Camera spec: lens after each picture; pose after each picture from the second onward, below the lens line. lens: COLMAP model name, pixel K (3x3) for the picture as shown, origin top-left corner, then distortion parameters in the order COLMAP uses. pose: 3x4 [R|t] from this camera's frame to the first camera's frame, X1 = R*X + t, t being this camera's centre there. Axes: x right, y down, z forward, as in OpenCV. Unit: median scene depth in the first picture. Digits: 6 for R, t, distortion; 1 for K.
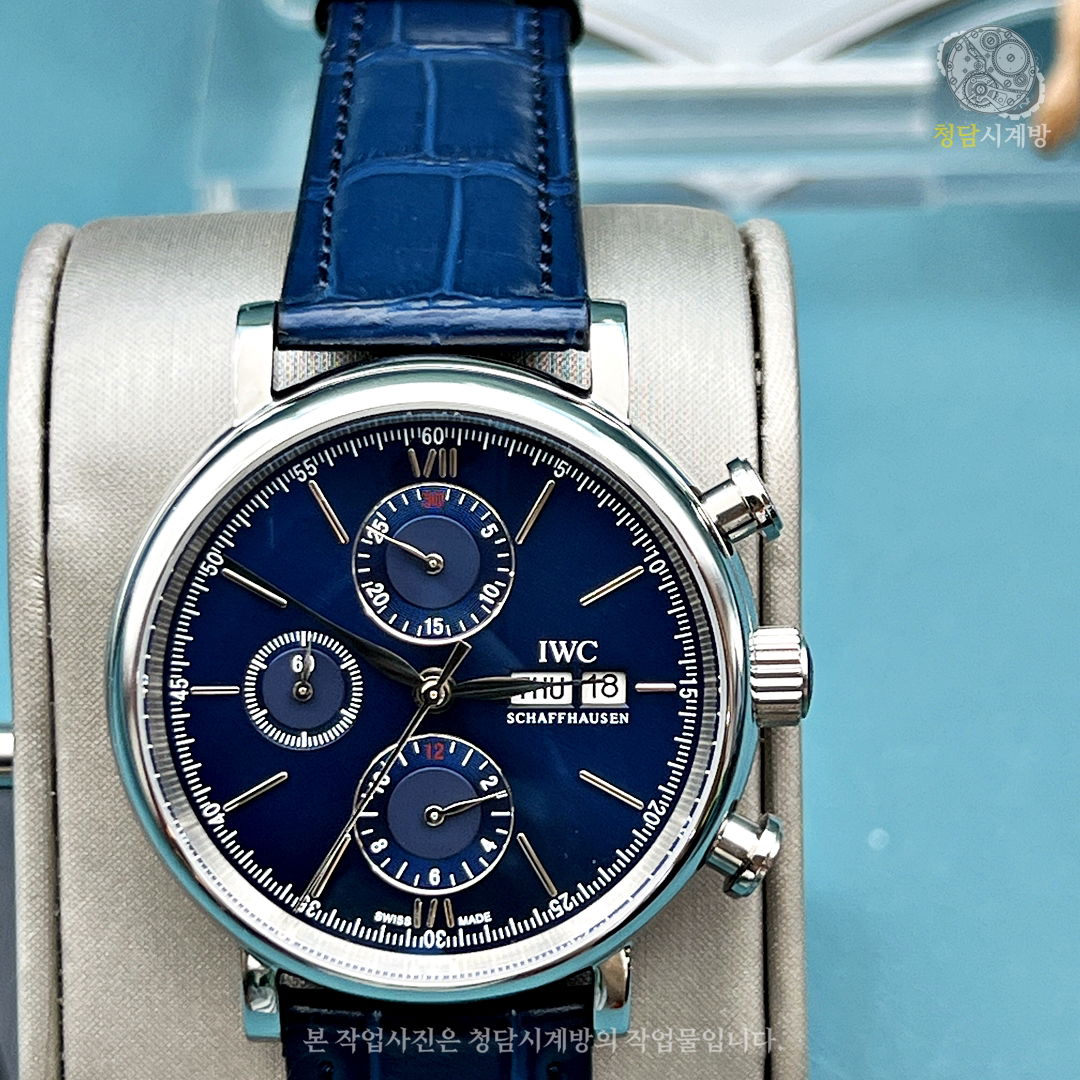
lens RADIAL K [[3358.5, 0, 500.7], [0, 3358.5, 499.7], [0, 0, 1]] dist [0.159594, 1.811714]
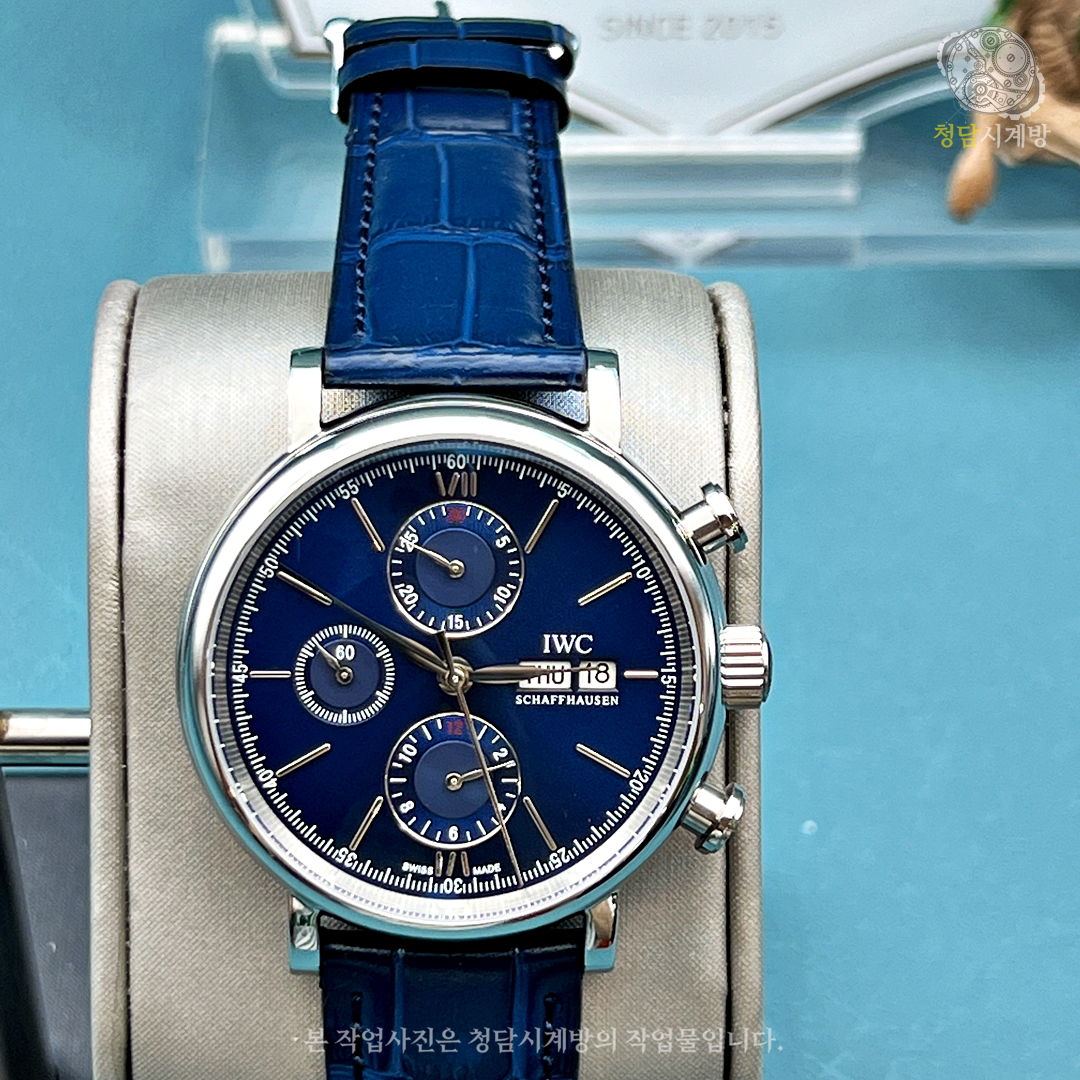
lens RADIAL K [[3358.5, 0, 500.7], [0, 3358.5, 499.7], [0, 0, 1]] dist [0.159594, 1.811714]
pose [[0.999576, 0.008567, 0.027846, -0.037147], [-0.008038, 0.999787, -0.019034, 0.016938], [-0.028003, 0.018802, 0.999431, -0.188574]]
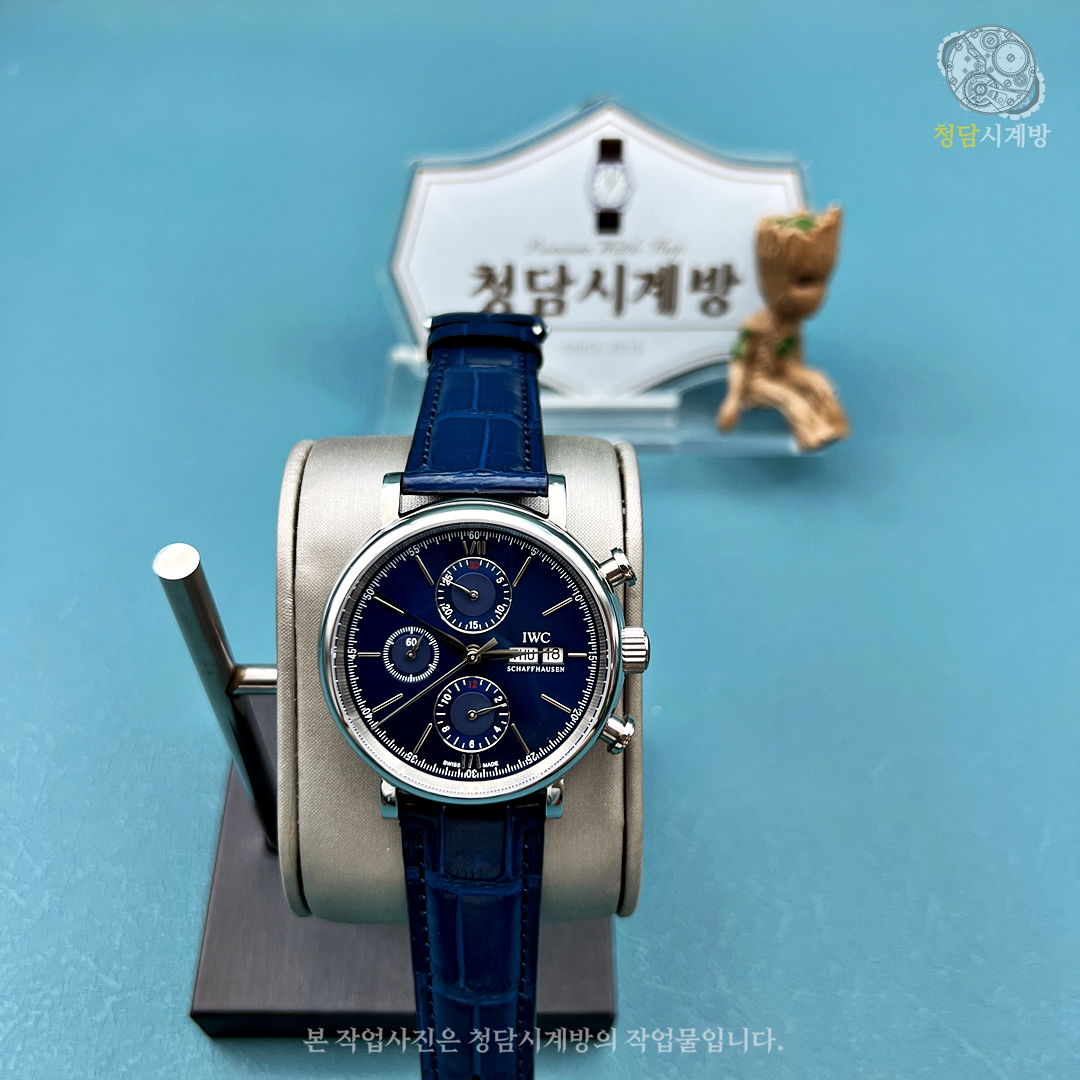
lens RADIAL K [[1154.0, 0, 541.1], [0, 1154.0, 522.2], [0, 0, 1]] dist [0.103379, -0.210169]
pose [[0.999332, 0.014185, 0.033685, -0.002636], [-0.012365, 0.998484, -0.053636, 0.011449], [-0.034395, 0.053183, 0.997992, 0.266059]]
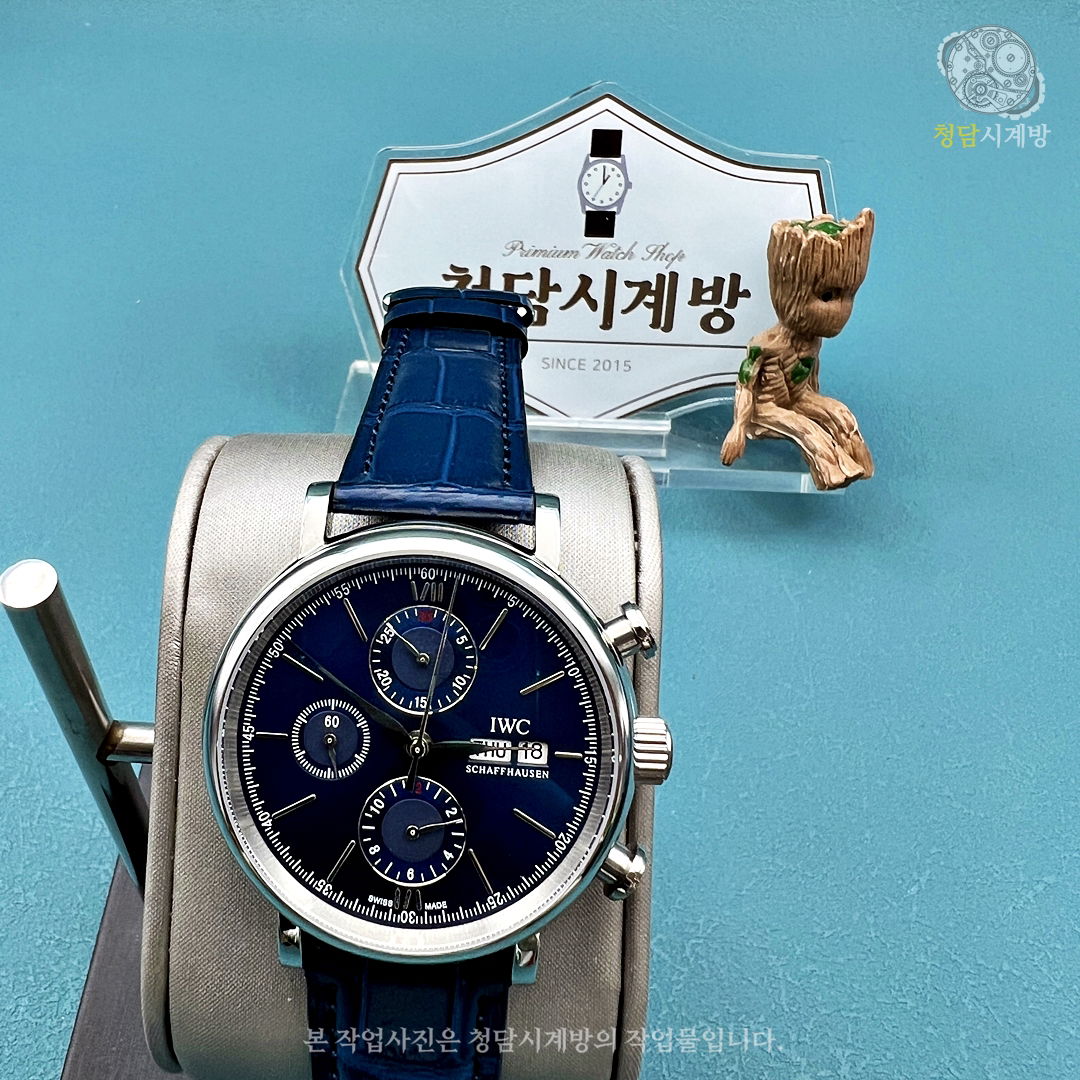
lens RADIAL K [[1117.6, 0, 409.1], [0, 1117.6, 468.7], [0, 0, 1]] dist [-0.008153, 0.003740]
pose [[0.996945, 0.059729, -0.050338, -0.006268], [-0.065835, 0.989333, -0.129949, 0.000008], [0.042039, 0.132866, 0.990242, 0.494830]]
